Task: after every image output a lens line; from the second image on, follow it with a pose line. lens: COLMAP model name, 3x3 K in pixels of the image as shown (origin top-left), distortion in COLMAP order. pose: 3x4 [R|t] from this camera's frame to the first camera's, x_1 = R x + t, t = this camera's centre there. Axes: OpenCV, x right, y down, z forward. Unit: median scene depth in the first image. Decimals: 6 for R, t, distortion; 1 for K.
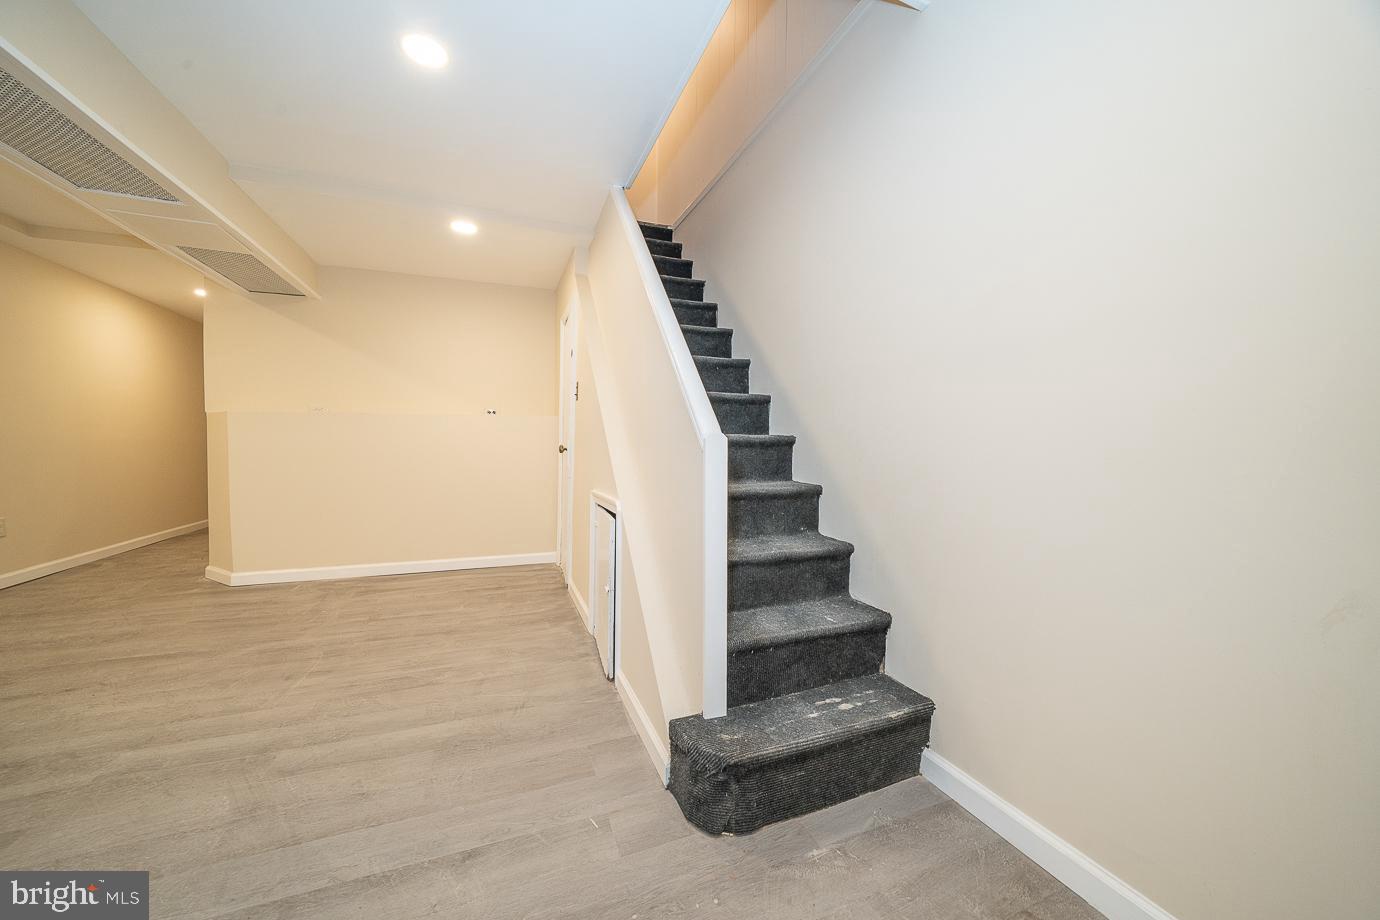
lens RADIAL K [[475.8, 0, 692.4], [0, 475.8, 461.1], [0, 0, 1]] dist [-0.025808, 0.002277]
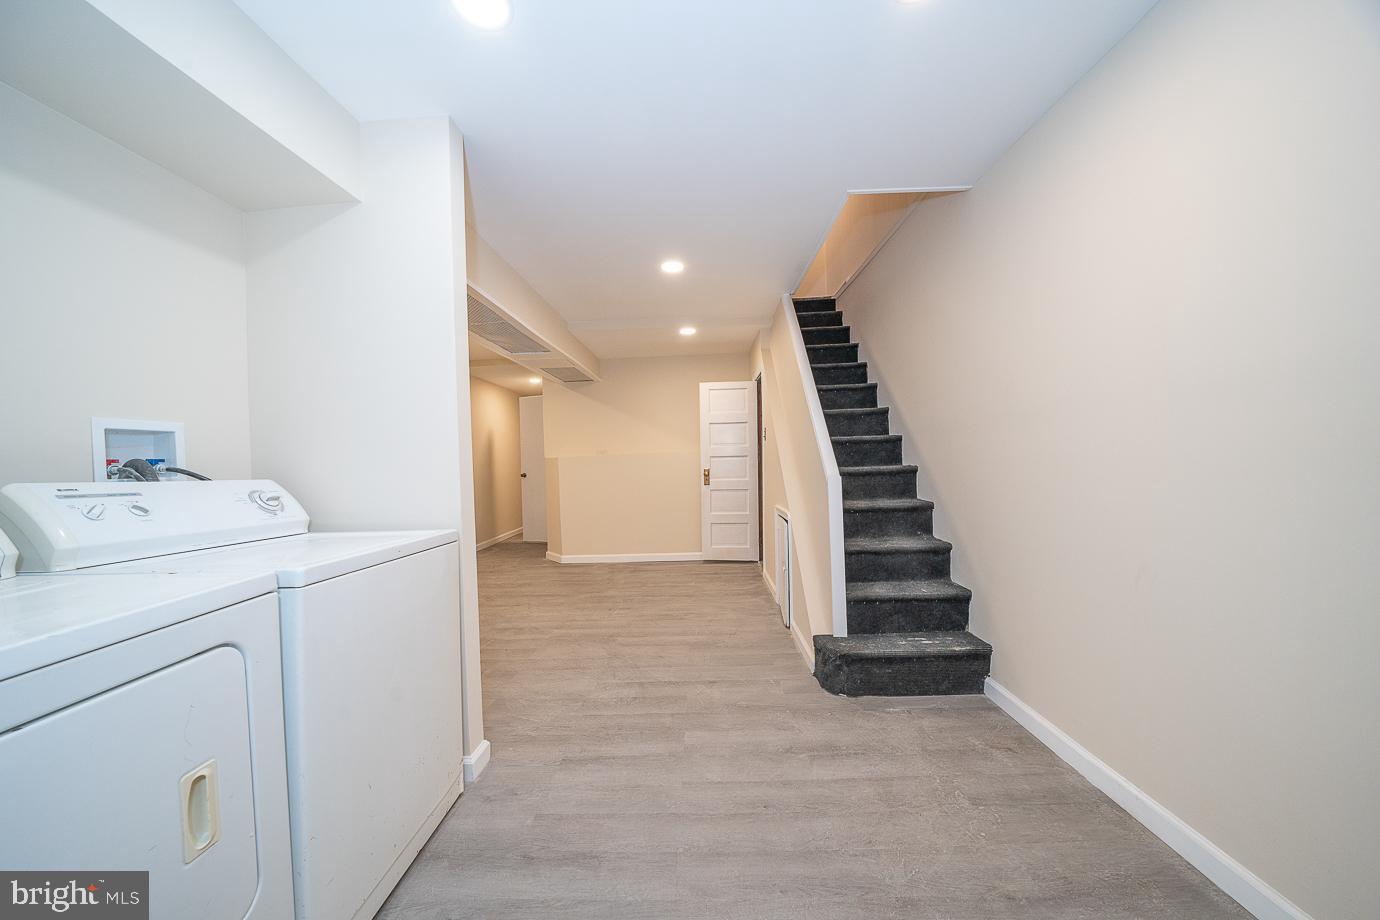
lens RADIAL K [[475.8, 0, 692.4], [0, 475.8, 461.1], [0, 0, 1]] dist [-0.025808, 0.002277]
pose [[0.914469, -0.036260, -0.403029, 0.181281], [0.025617, 0.999167, -0.031770, -0.041939], [0.403845, 0.018728, 0.914636, -0.543130]]
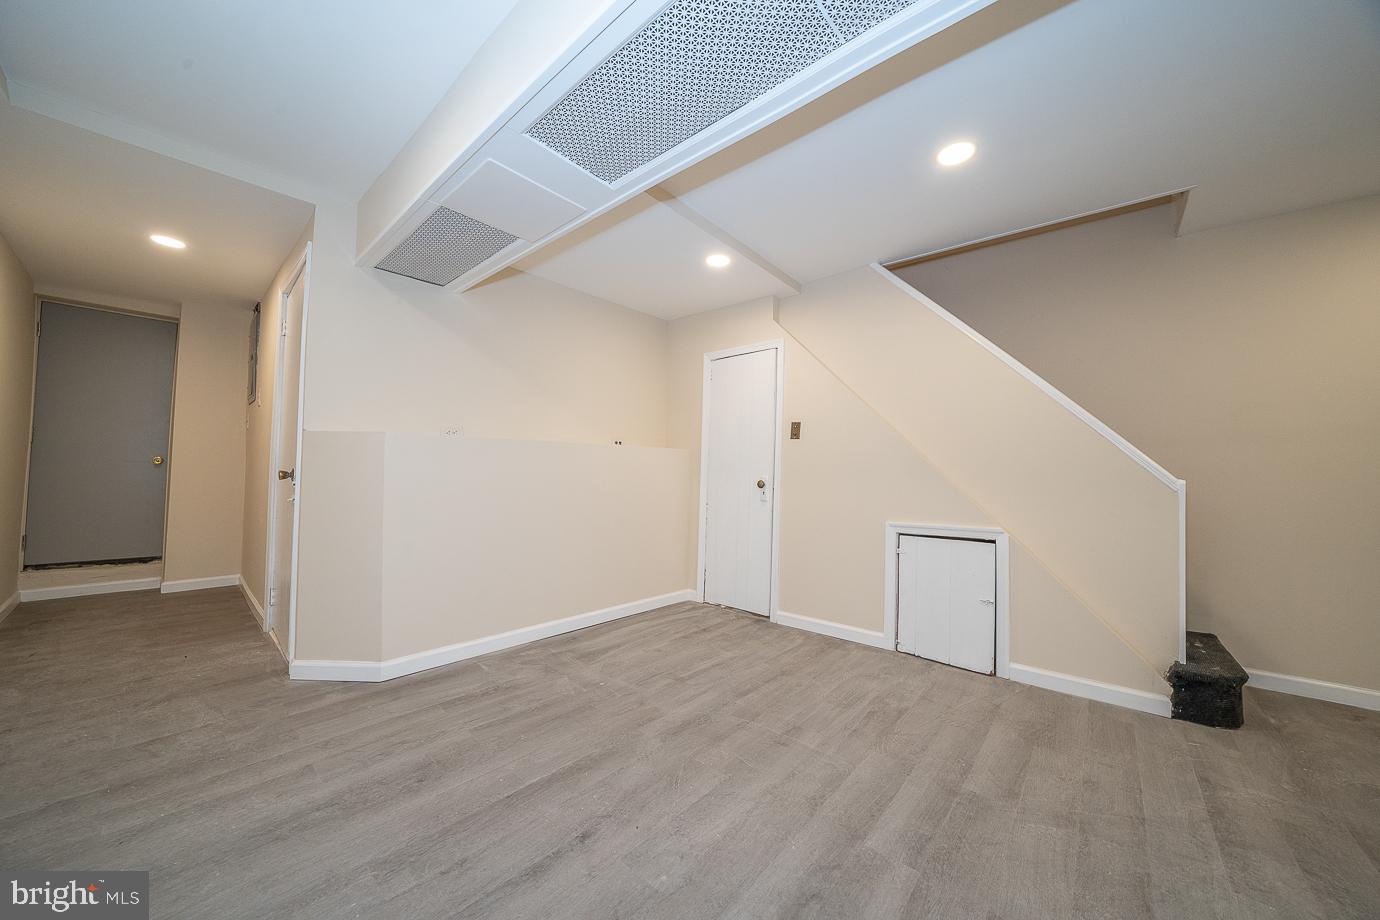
lens RADIAL K [[475.8, 0, 692.4], [0, 475.8, 461.1], [0, 0, 1]] dist [-0.025808, 0.002277]
pose [[0.892505, 0.021859, 0.450508, -1.375681], [0.004434, 0.998351, -0.057226, -0.026961], [-0.451016, 0.053072, 0.890937, 0.225095]]
